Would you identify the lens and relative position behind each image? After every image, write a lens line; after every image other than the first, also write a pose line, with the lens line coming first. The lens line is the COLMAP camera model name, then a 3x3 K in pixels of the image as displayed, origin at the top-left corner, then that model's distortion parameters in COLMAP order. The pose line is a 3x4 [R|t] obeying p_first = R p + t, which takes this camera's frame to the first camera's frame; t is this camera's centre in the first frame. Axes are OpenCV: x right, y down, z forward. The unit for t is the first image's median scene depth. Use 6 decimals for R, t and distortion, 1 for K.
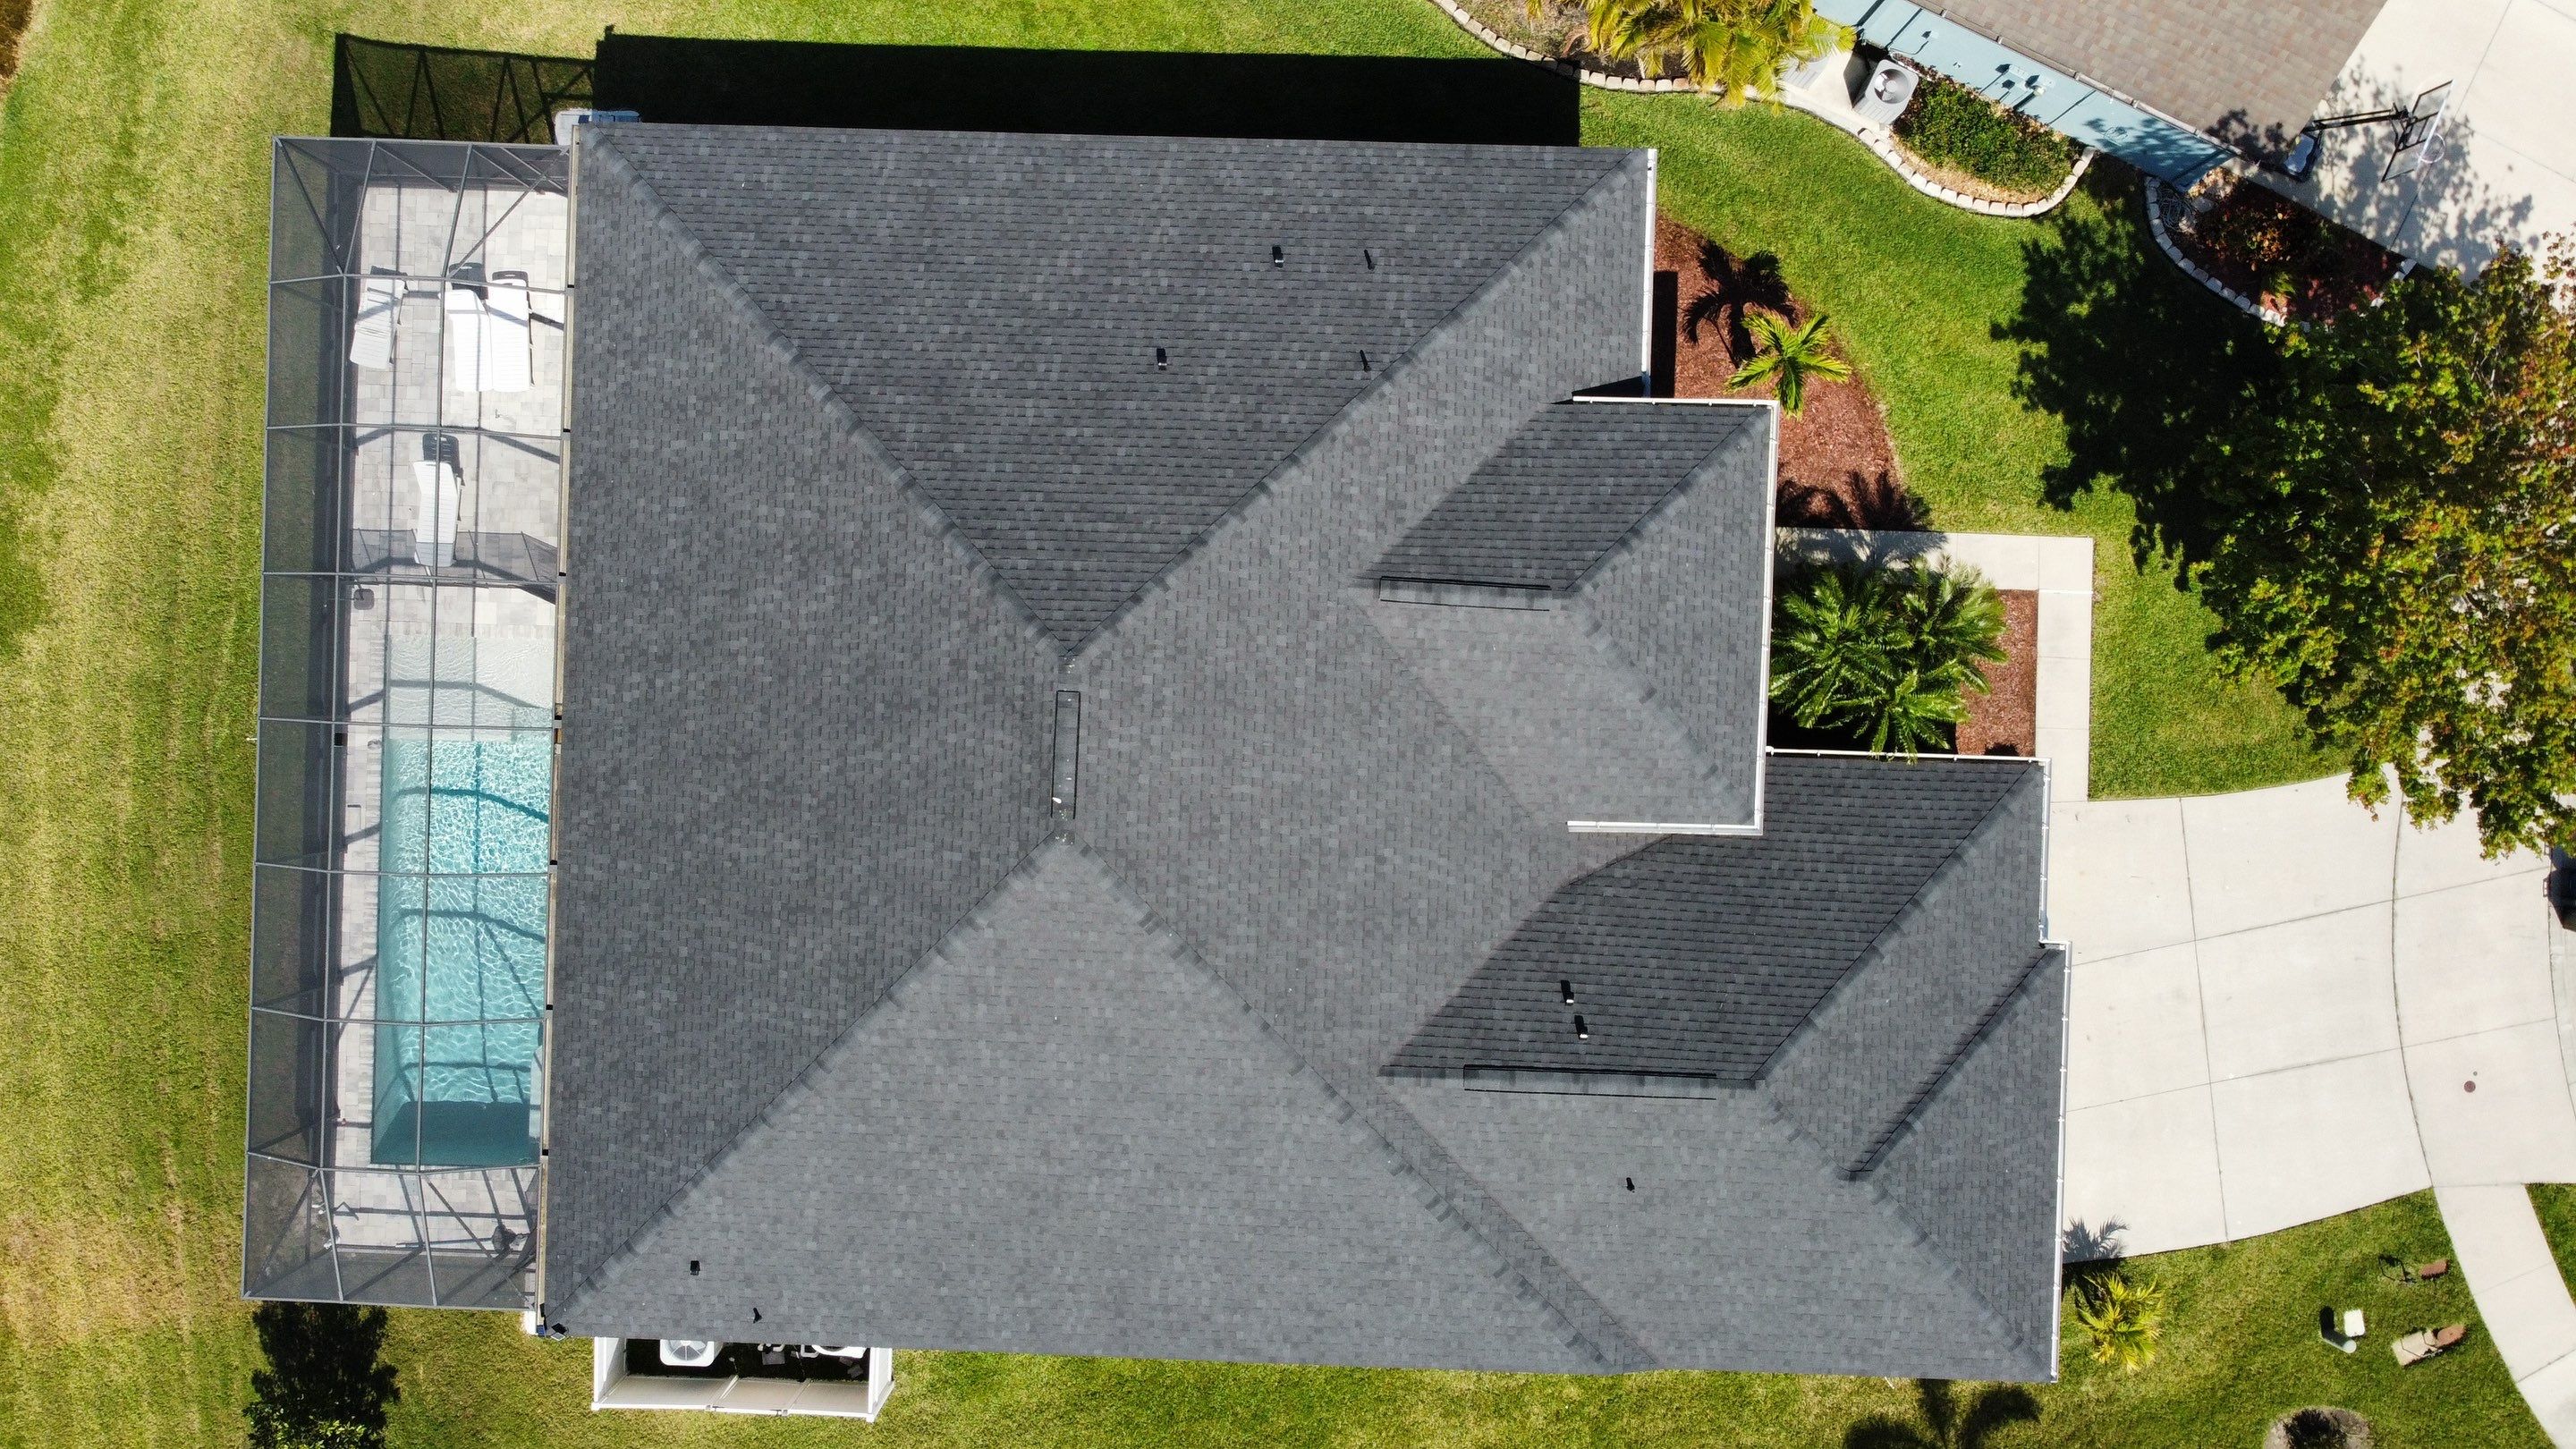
lens RADIAL K [[1957.3, 0, 1259.8], [0, 1957.3, 706.1], [0, 0, 1]] dist [0.011725, -0.017160]
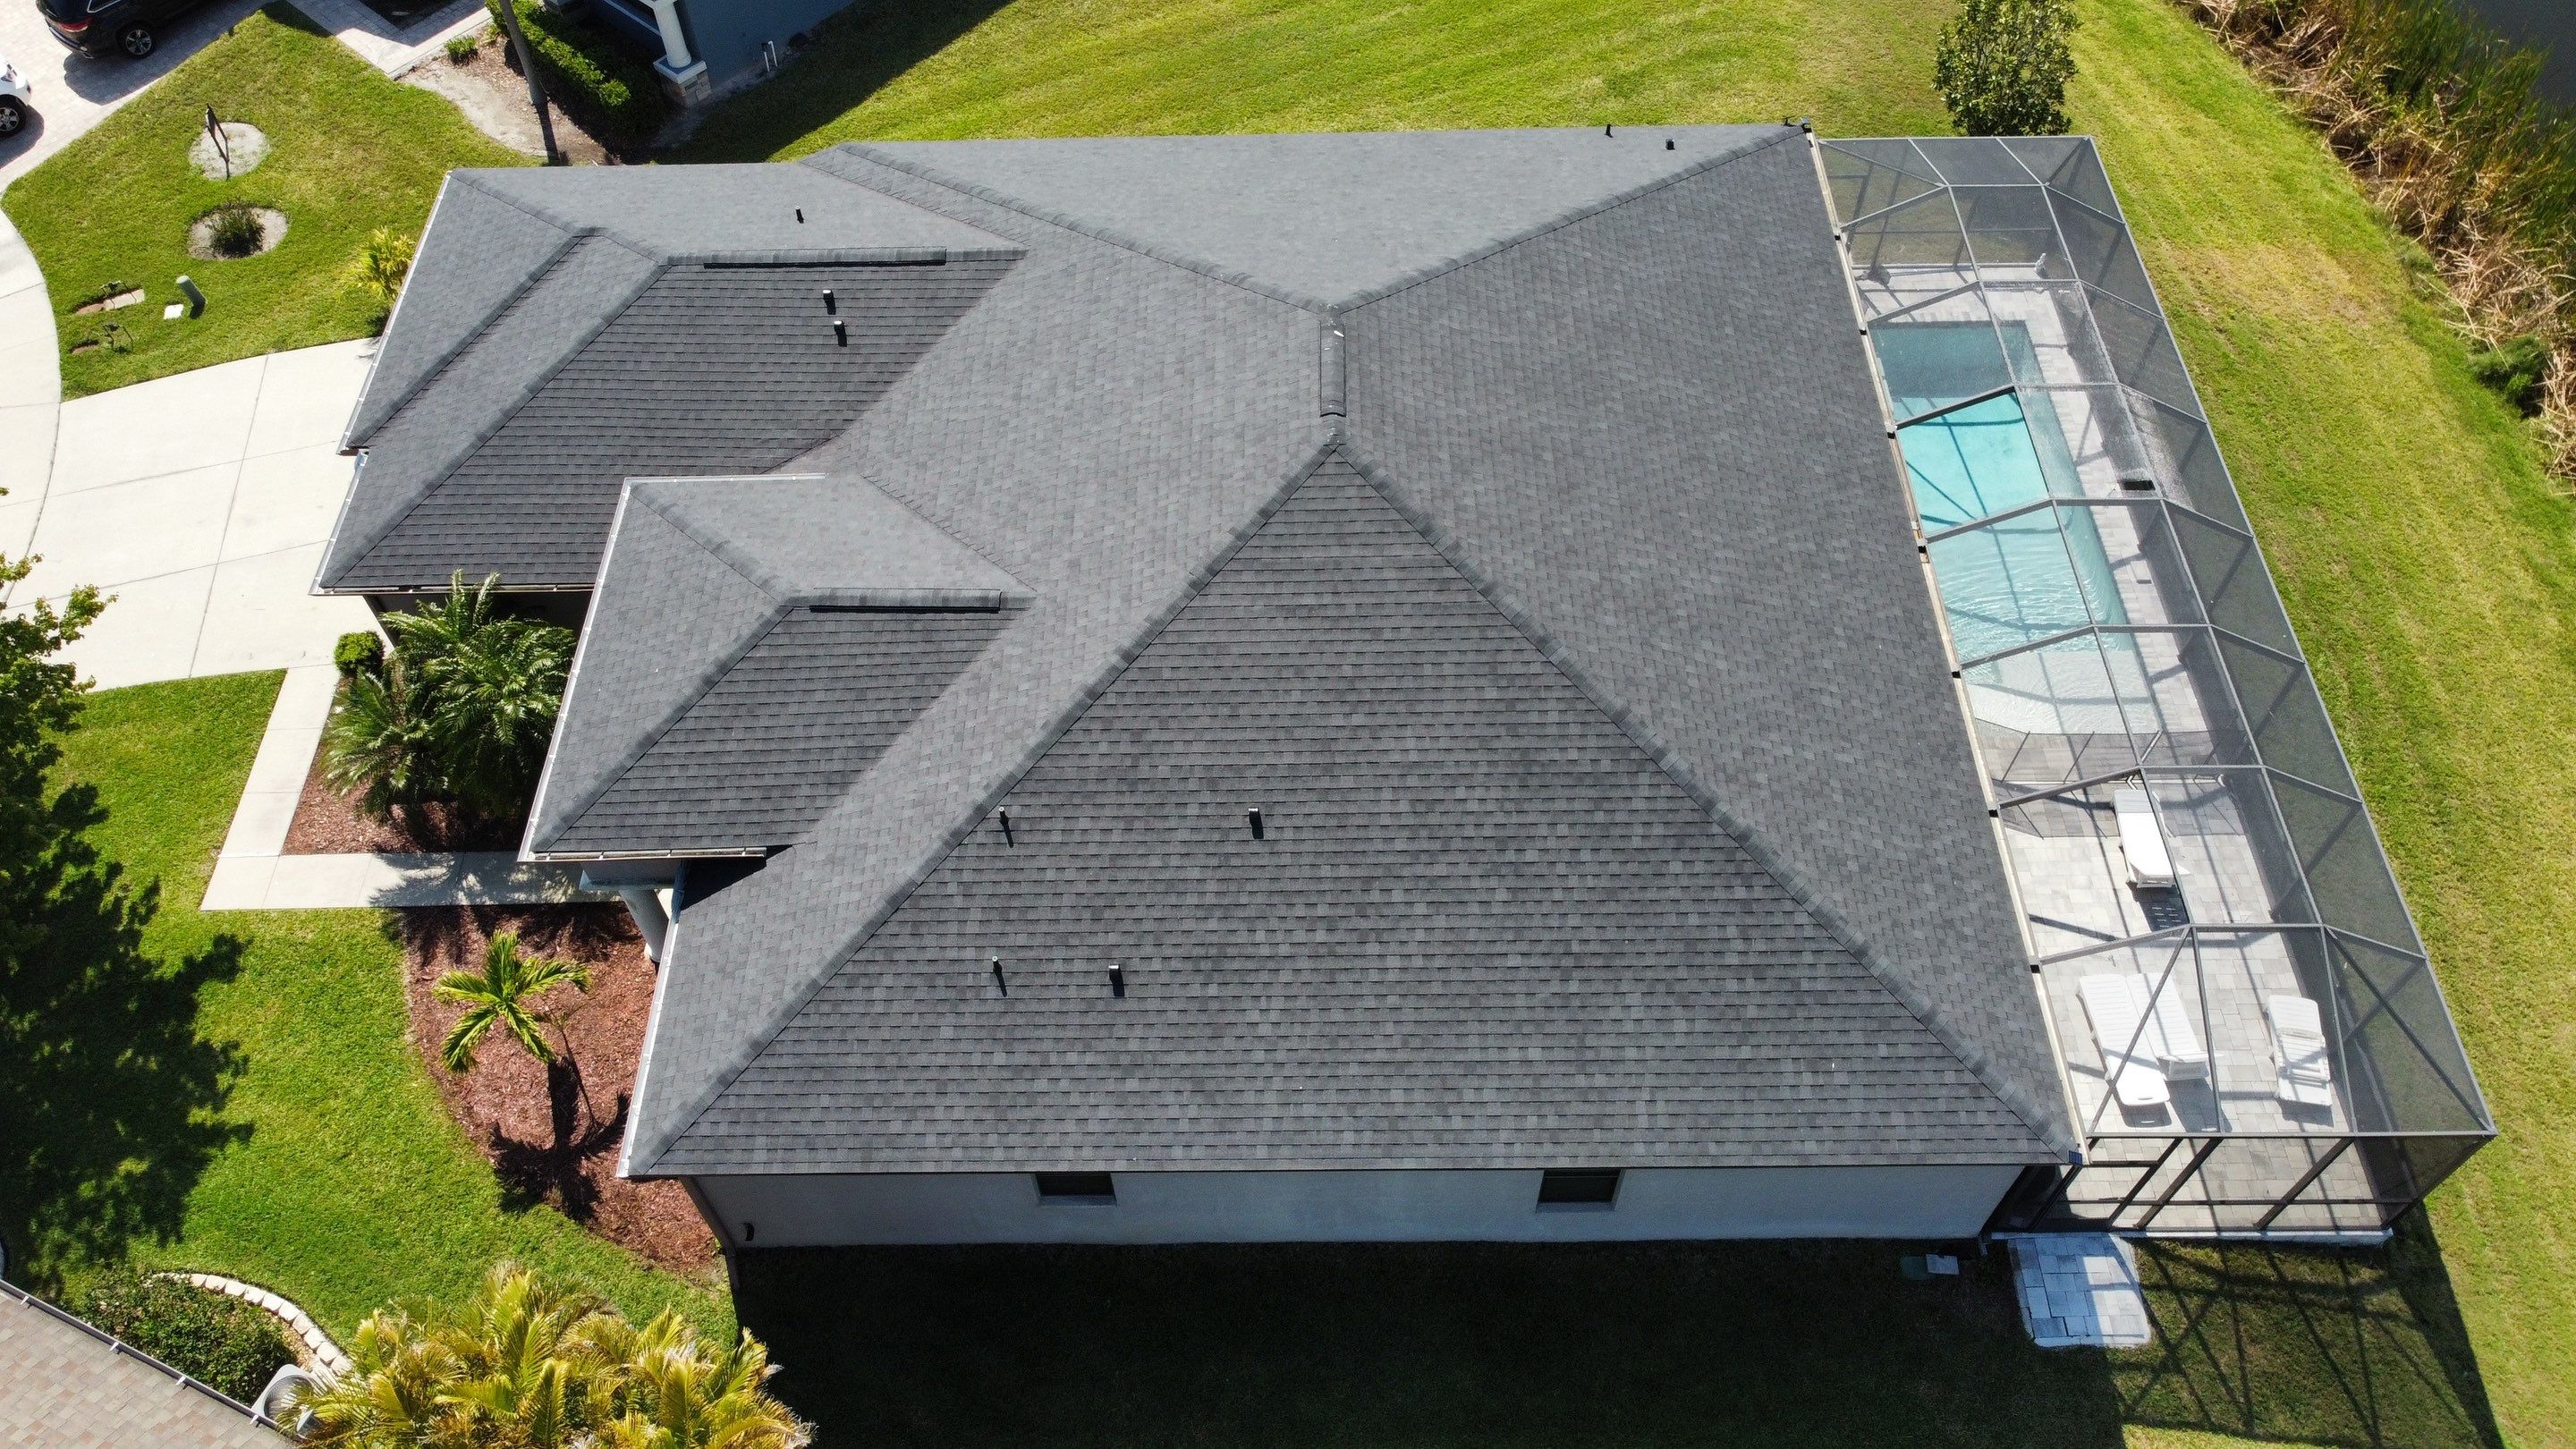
lens RADIAL K [[1942.4, 0, 1253.2], [0, 1942.4, 701.4], [0, 0, 1]] dist [0.018503, -0.027076]
pose [[-0.998559, 0.049923, 0.019672, -0.060770], [-0.028334, -0.801900, 0.596786, -0.561943], [0.045568, 0.595369, 0.802159, 0.293777]]
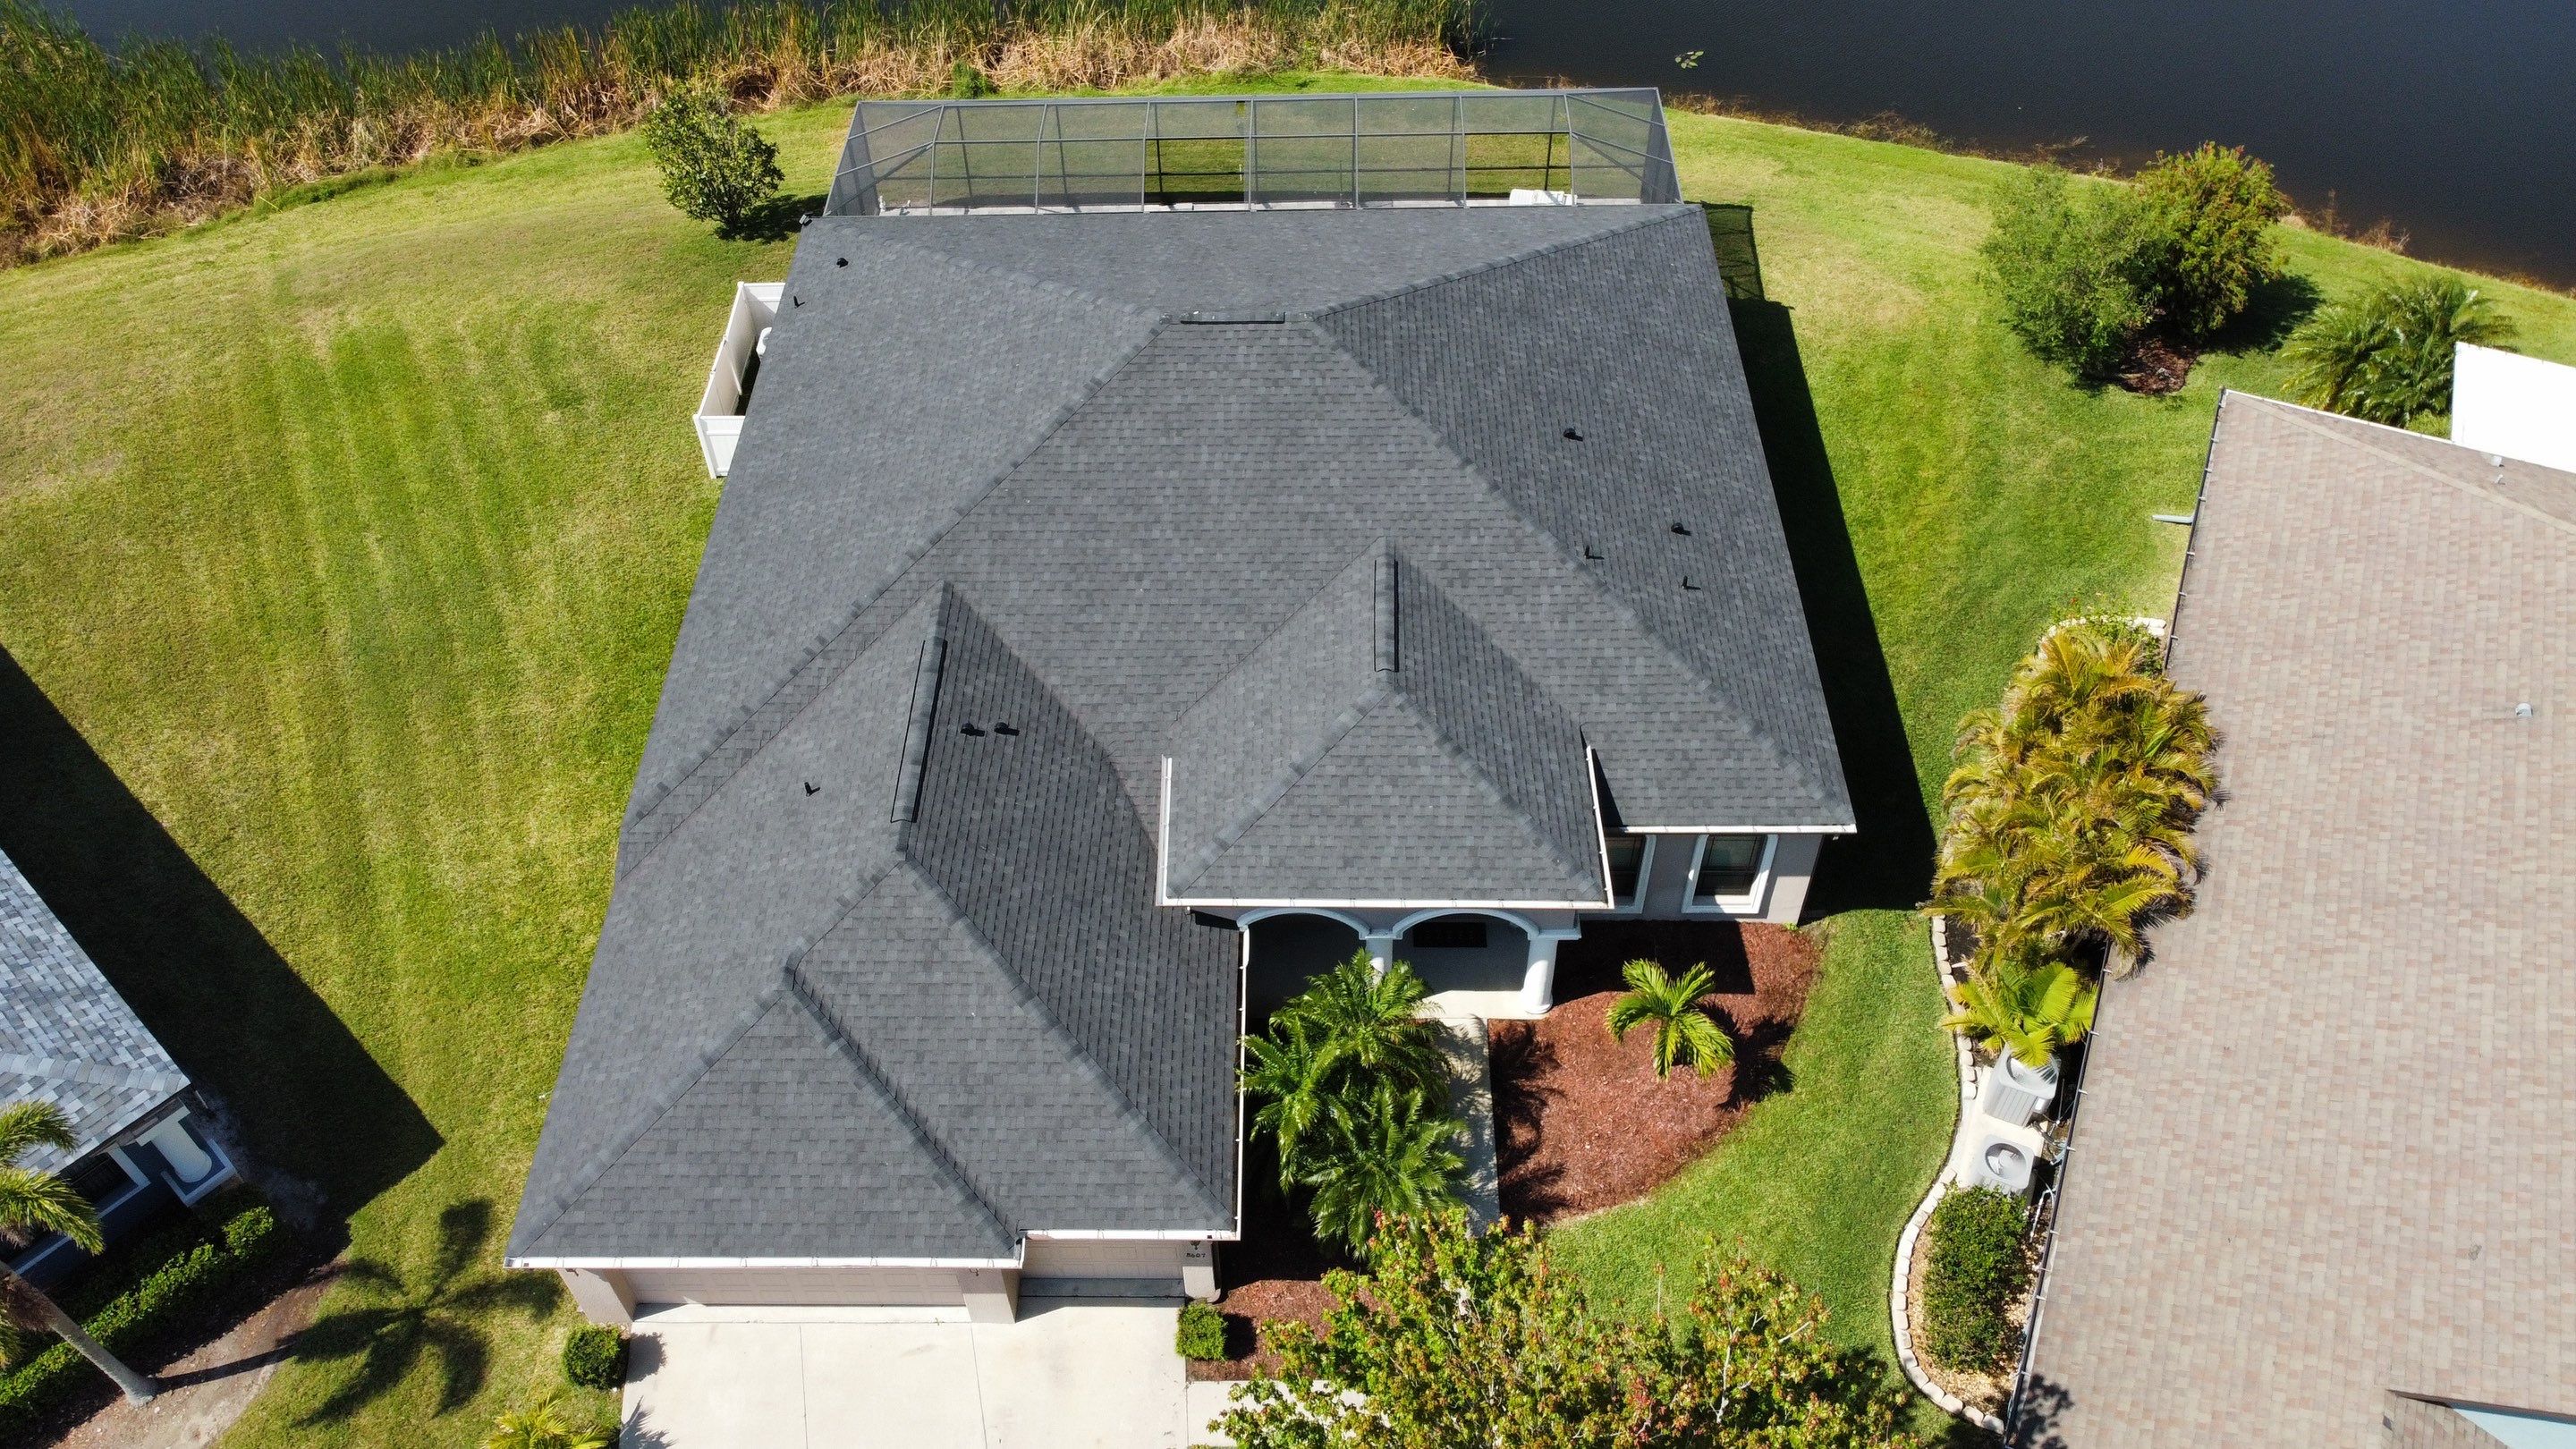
lens RADIAL K [[1957.3, 0, 1258.1], [0, 1957.3, 692.8], [0, 0, 1]] dist [0.011725, -0.017160]
pose [[0.016674, 0.746246, -0.665461, 0.762410], [-0.999634, 0.026623, 0.004809, 0.008441], [0.021305, 0.665137, 0.746417, 0.205146]]
